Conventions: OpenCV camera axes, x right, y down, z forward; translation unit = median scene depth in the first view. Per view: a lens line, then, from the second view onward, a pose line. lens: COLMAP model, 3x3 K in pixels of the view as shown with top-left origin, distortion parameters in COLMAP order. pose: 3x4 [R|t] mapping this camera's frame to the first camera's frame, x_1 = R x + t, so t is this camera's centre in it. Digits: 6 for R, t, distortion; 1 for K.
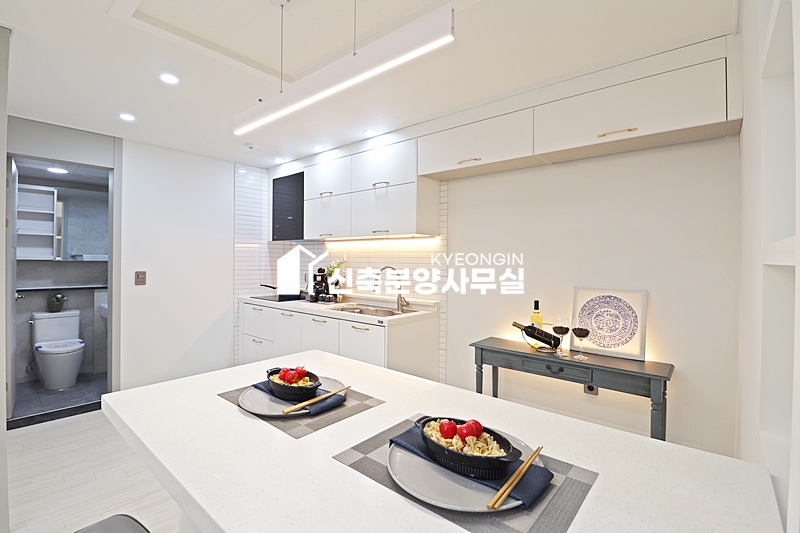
lens RADIAL K [[369.3, 0, 395.9], [0, 369.3, 259.3], [0, 0, 1]] dist [0.002352, -0.014338]
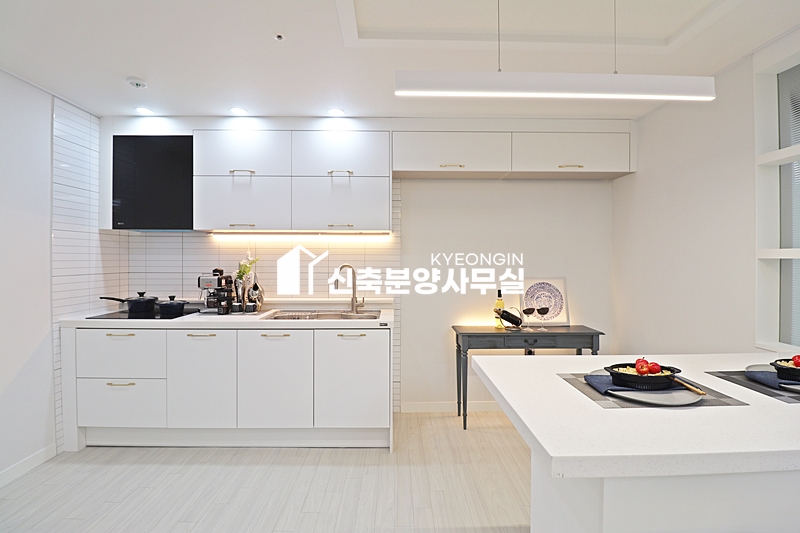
lens RADIAL K [[369.3, 0, 395.9], [0, 369.3, 259.3], [0, 0, 1]] dist [0.002352, -0.014338]
pose [[0.748908, -0.010736, 0.662587, -0.522557], [0.002777, 0.999911, 0.013064, -0.005127], [-0.662668, -0.007944, 0.748871, 0.236175]]
